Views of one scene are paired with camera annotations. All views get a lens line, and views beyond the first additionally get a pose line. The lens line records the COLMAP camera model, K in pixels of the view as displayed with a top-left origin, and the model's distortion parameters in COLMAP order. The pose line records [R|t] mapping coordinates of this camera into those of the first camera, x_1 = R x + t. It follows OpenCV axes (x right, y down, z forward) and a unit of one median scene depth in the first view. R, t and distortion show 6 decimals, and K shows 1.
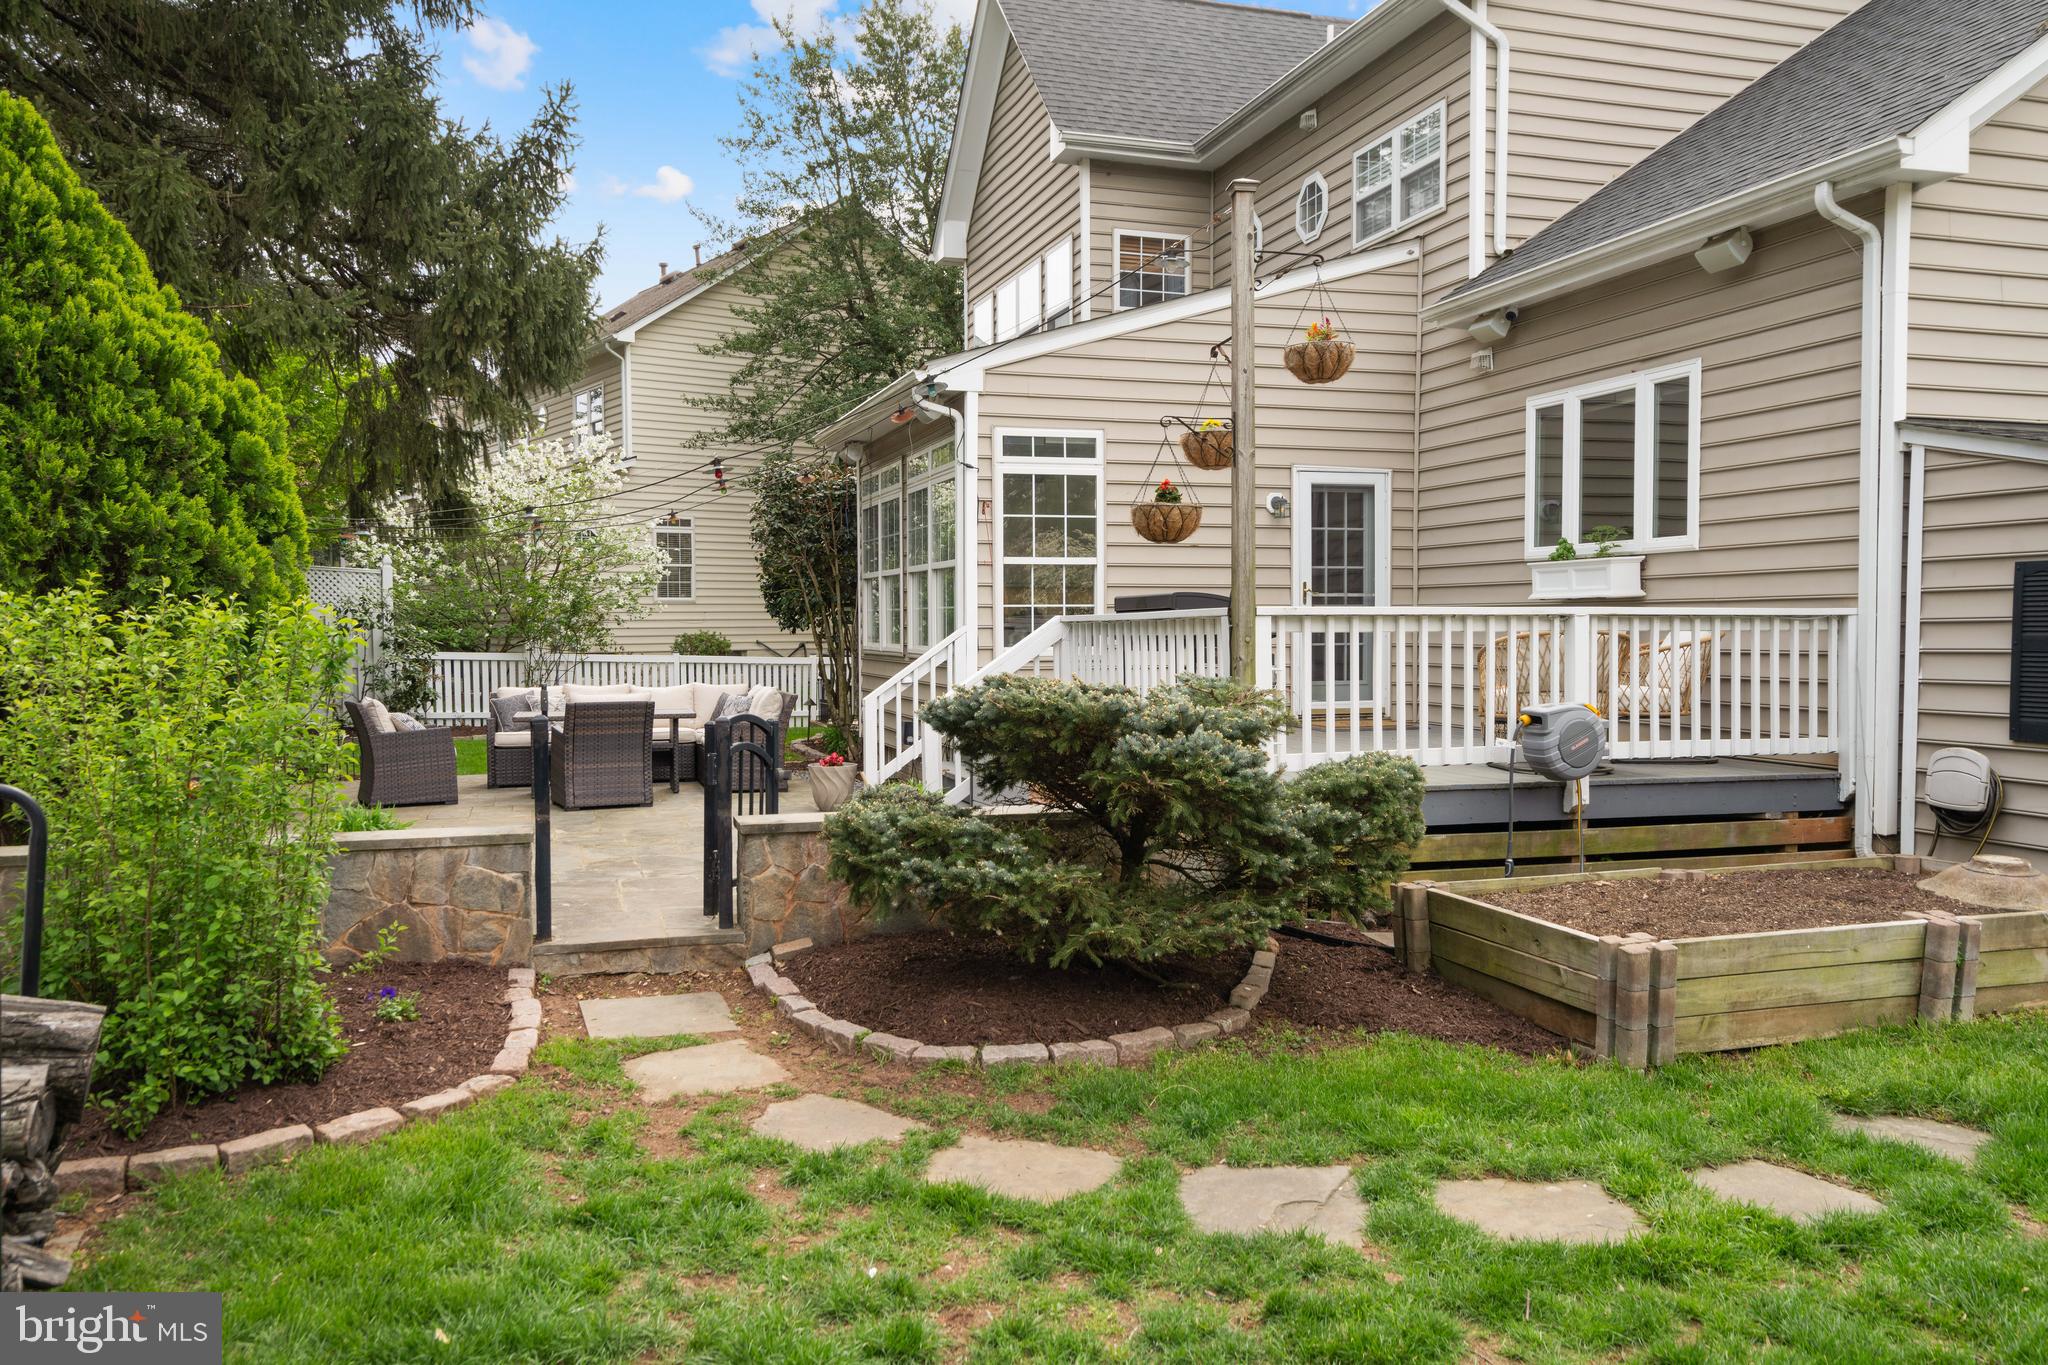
lens RADIAL K [[1547.1, 0, 1021.5], [0, 1547.1, 679.6], [0, 0, 1]] dist [-0.002843, 0.002876]
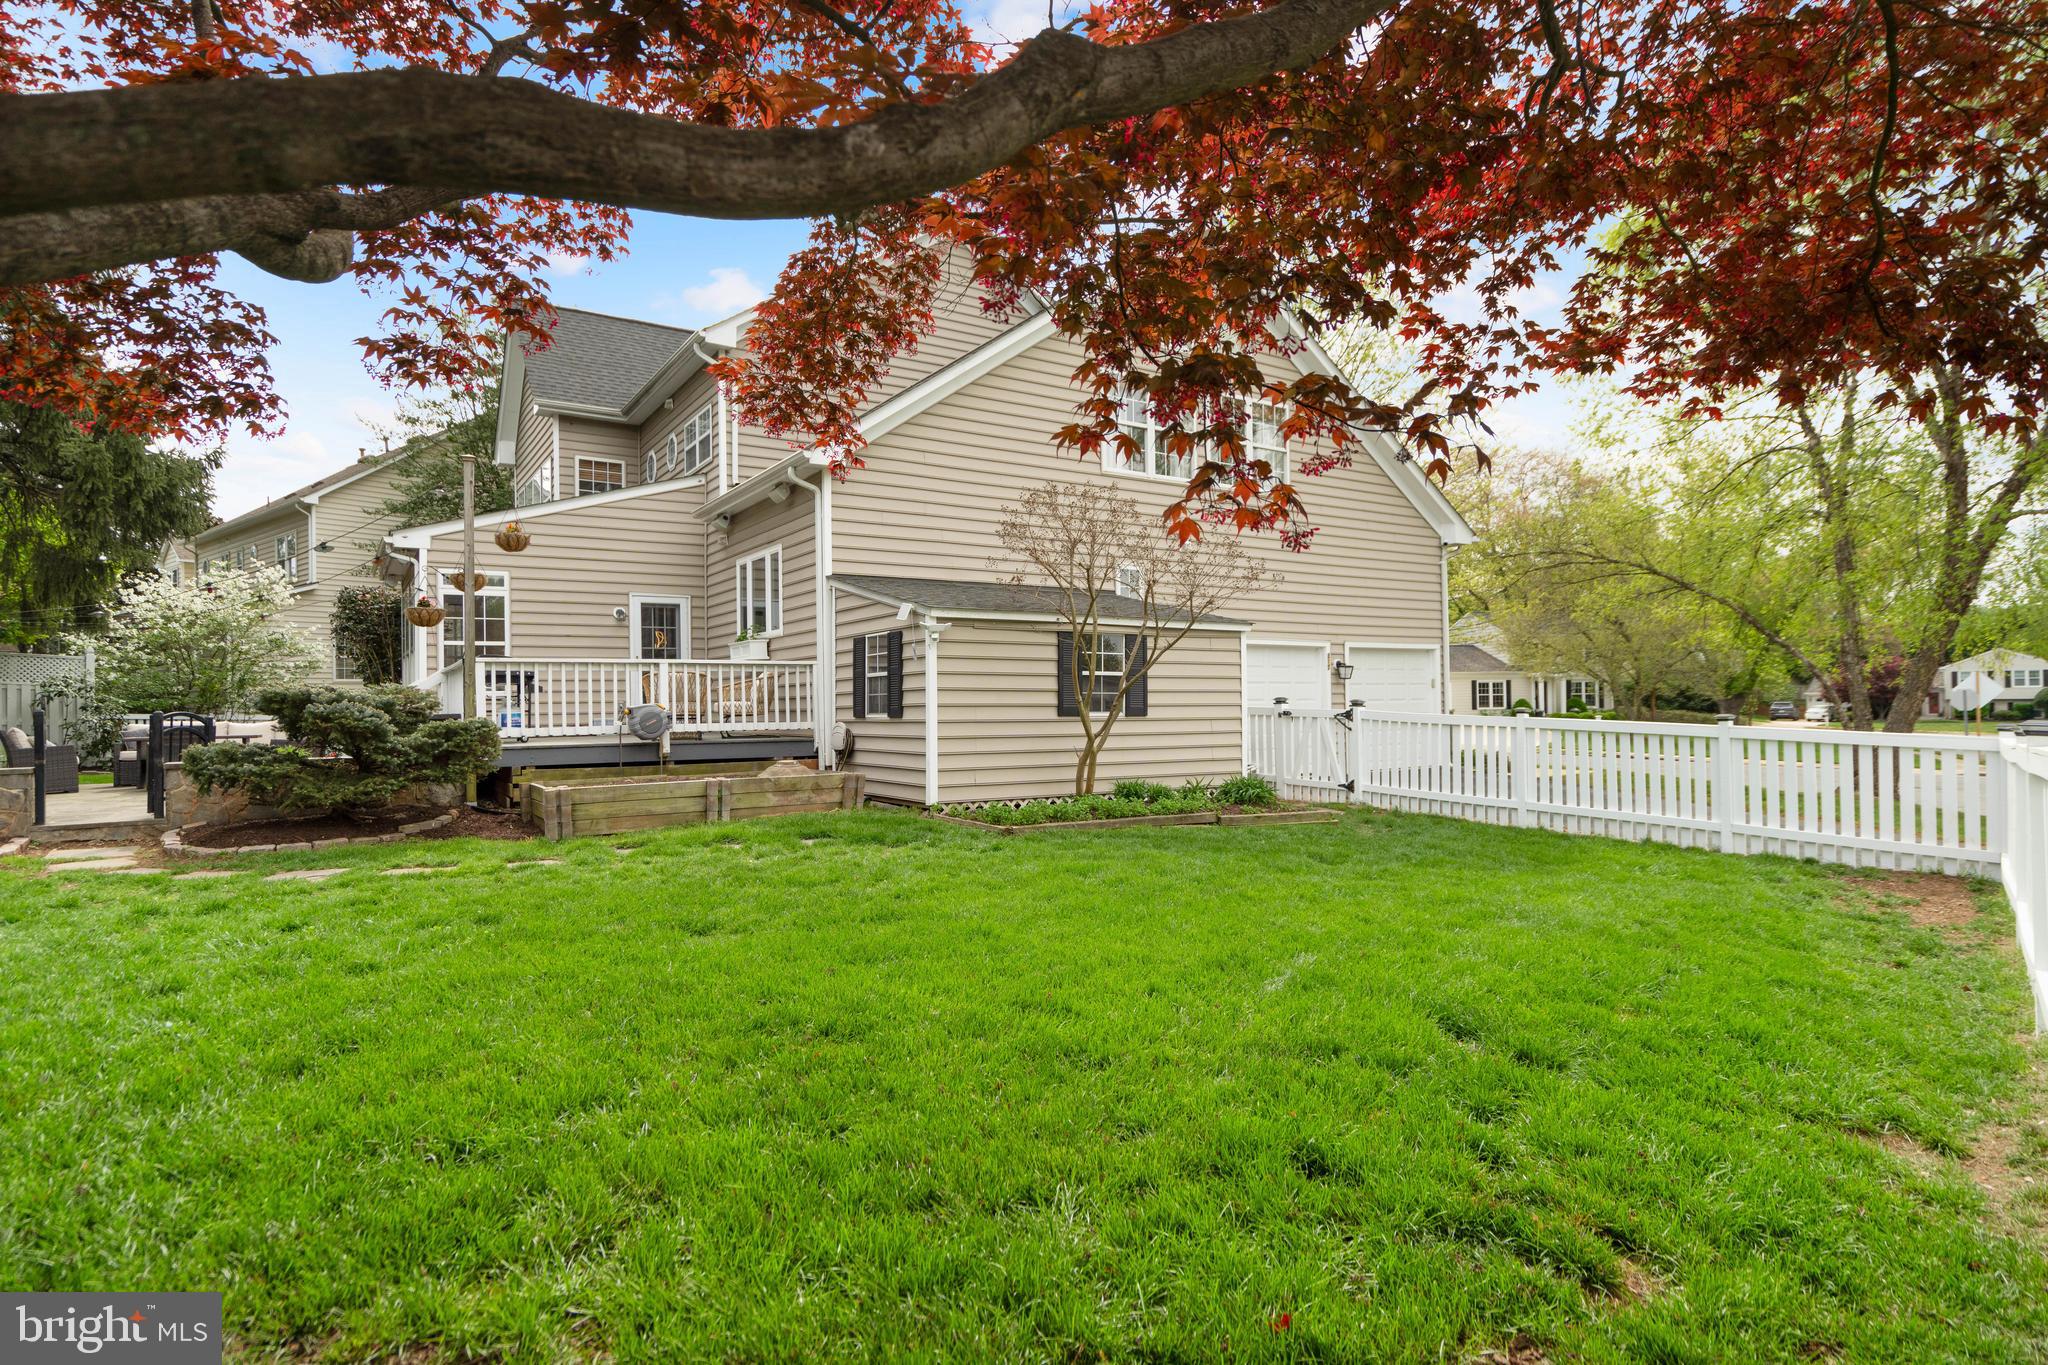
lens RADIAL K [[1066.1, 0, 1026.6], [0, 1066.1, 693.1], [0, 0, 1]] dist [0.003143, -0.000098]
pose [[0.961783, -0.008513, 0.273680, 0.299420], [0.021681, 0.998746, -0.045127, 0.051846], [-0.272953, 0.049336, 0.960761, -0.369195]]
